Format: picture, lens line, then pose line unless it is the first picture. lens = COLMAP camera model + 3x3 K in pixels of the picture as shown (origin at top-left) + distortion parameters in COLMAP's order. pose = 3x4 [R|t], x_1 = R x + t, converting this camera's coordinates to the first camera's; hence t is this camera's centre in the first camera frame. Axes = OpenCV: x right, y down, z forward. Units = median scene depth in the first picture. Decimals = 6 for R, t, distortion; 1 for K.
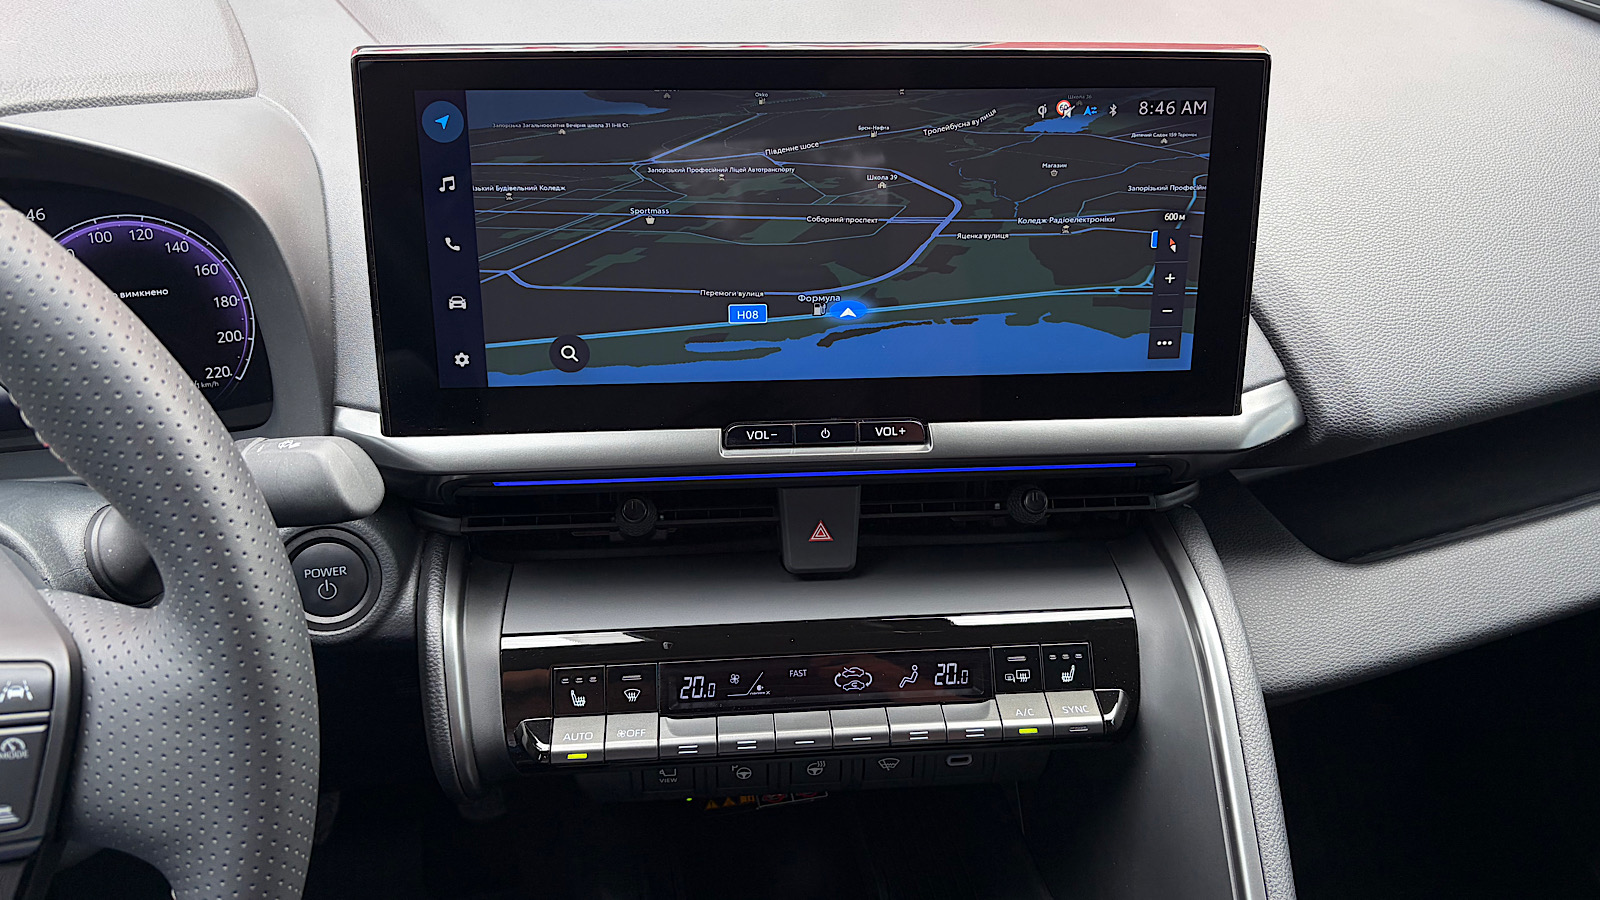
lens RADIAL K [[1222.4, 0, 829.6], [0, 1222.4, 371.3], [0, 0, 1]] dist [0.066834, -0.114946]
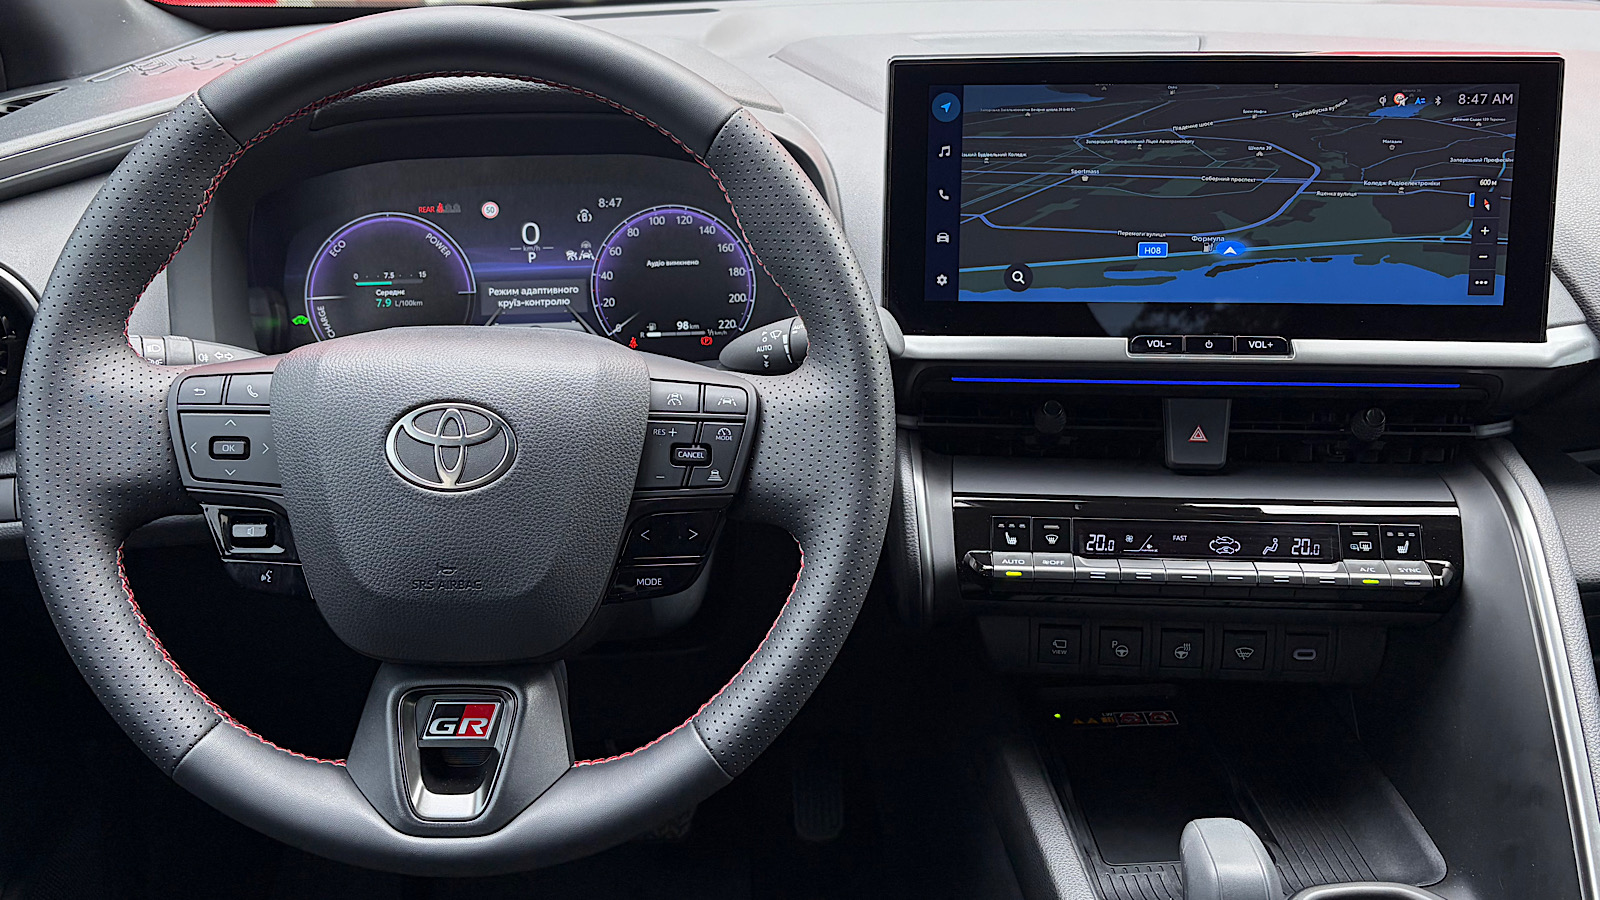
lens RADIAL K [[1487.7, 0, 800.0], [0, 1487.7, 450.0], [0, 0, 1]] dist [0.120373, -0.349645]
pose [[0.984179, 0.026384, -0.175204, -0.150869], [-0.049719, 0.990245, -0.130165, 0.395787], [0.170060, 0.136817, 0.975890, -0.630464]]
